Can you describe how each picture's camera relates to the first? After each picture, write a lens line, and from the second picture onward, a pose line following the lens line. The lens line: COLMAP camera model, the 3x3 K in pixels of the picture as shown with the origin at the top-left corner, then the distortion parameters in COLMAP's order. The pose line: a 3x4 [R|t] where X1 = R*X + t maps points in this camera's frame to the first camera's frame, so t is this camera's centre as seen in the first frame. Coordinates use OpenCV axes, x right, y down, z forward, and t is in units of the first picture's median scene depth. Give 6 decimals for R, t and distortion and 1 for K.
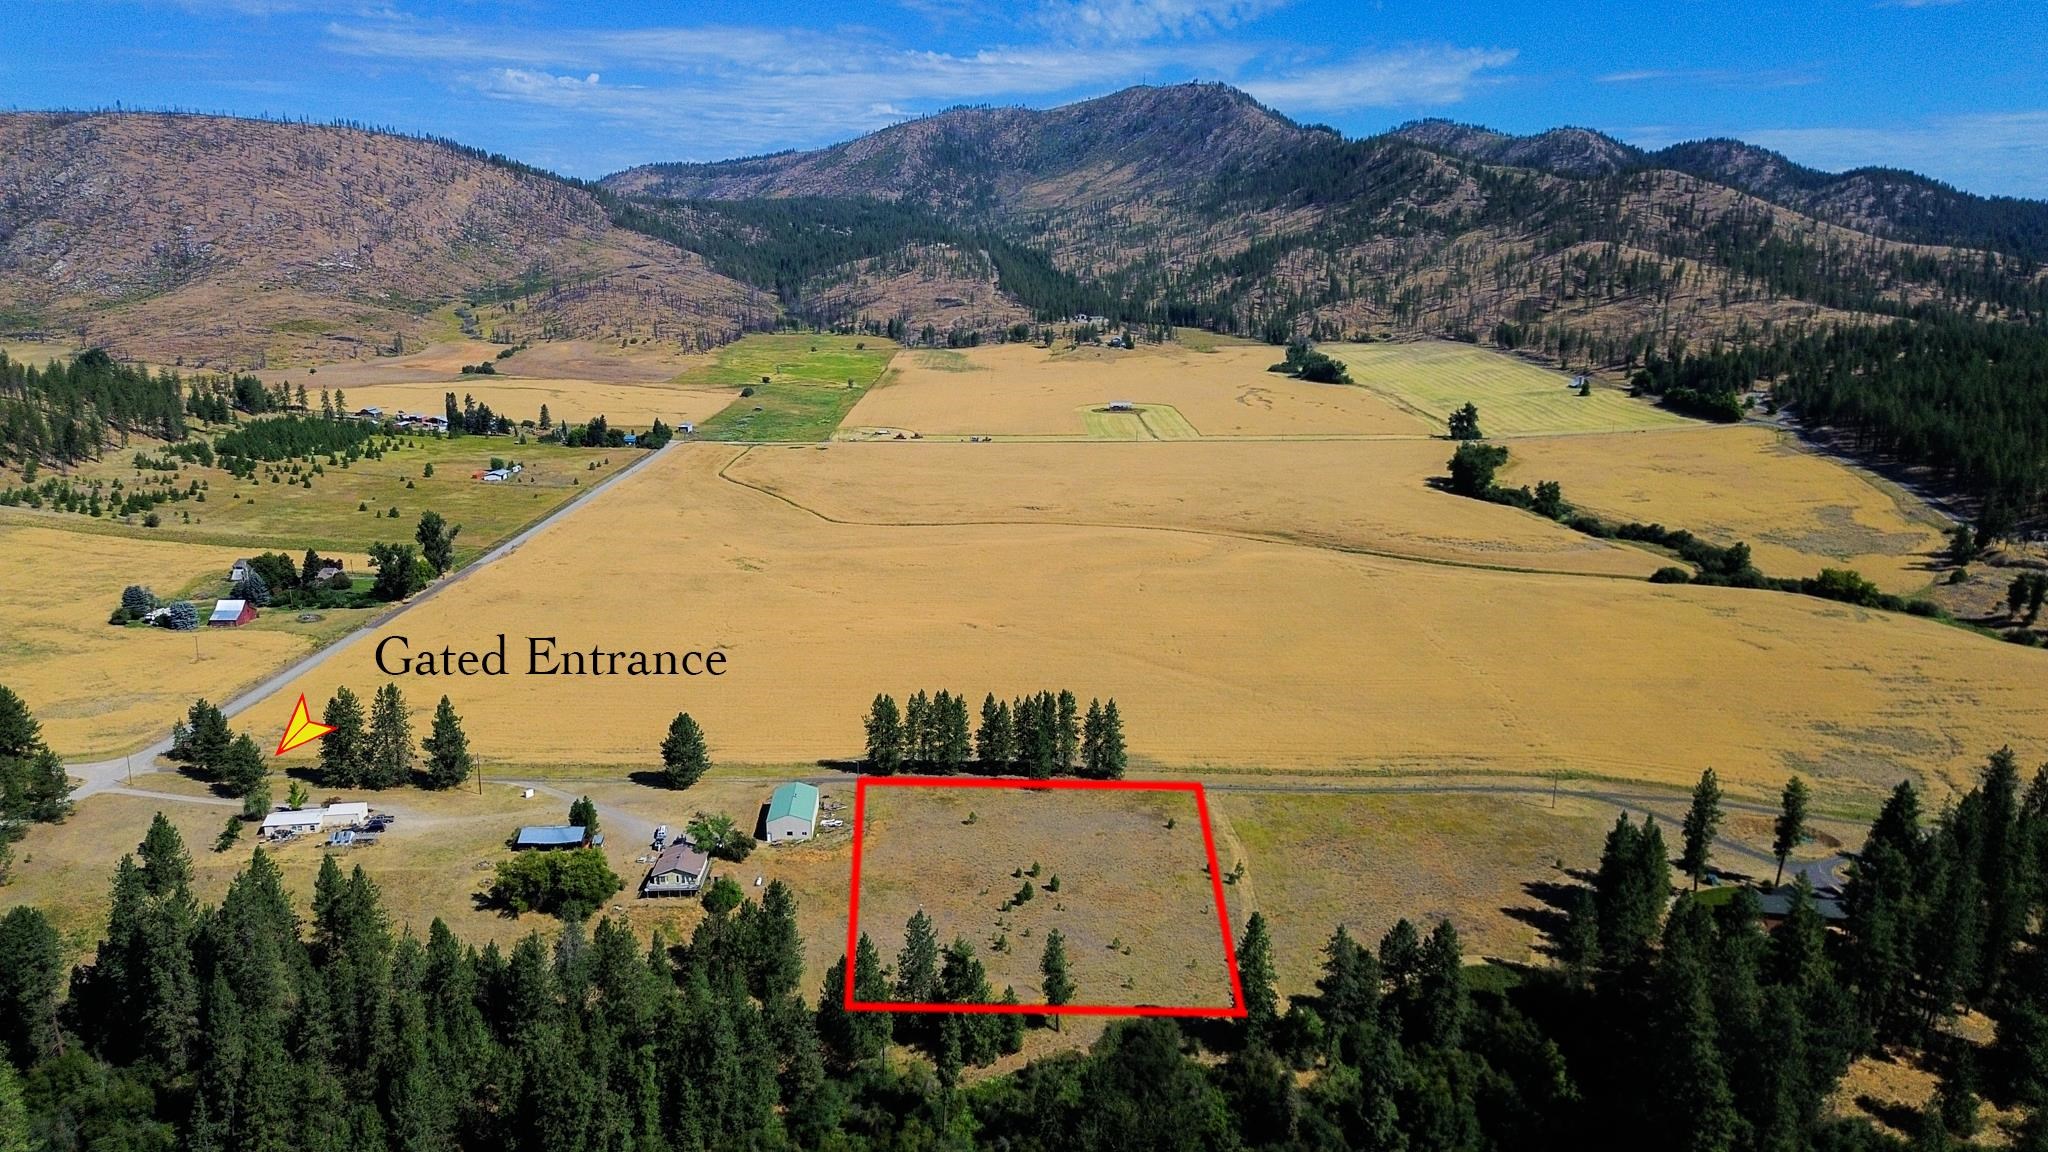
lens RADIAL K [[1472.6, 0, 1024.0], [0, 1472.6, 576.0], [0, 0, 1]] dist [0.075369, -0.061062]
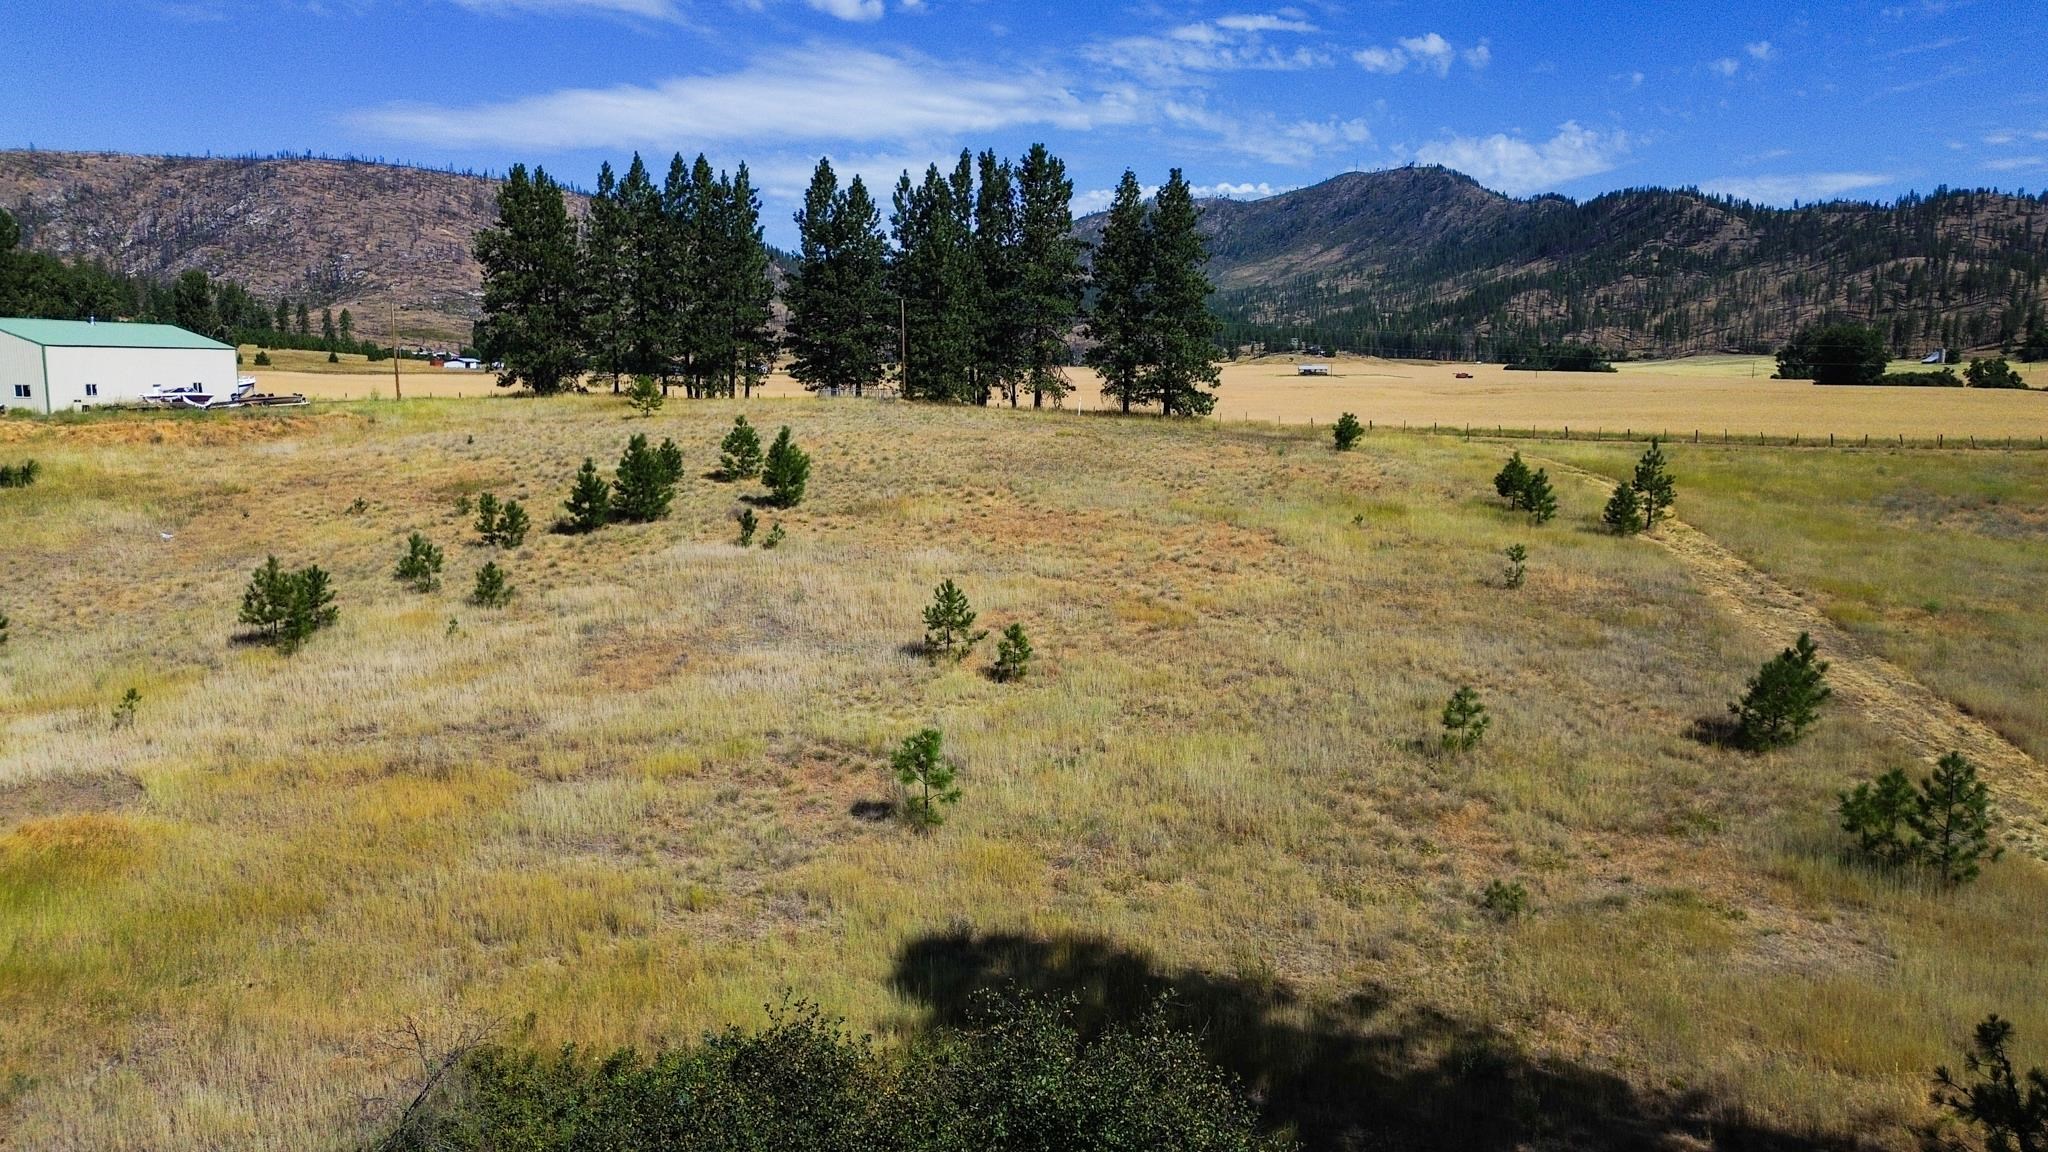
lens RADIAL K [[1472.6, 0, 1024.0], [0, 1472.6, 576.0], [0, 0, 1]] dist [0.075369, -0.061062]
pose [[0.990414, 0.025060, -0.135836, 0.011400], [-0.036589, 0.995873, -0.083050, 0.032119], [0.133194, 0.087224, 0.987244, 0.106038]]
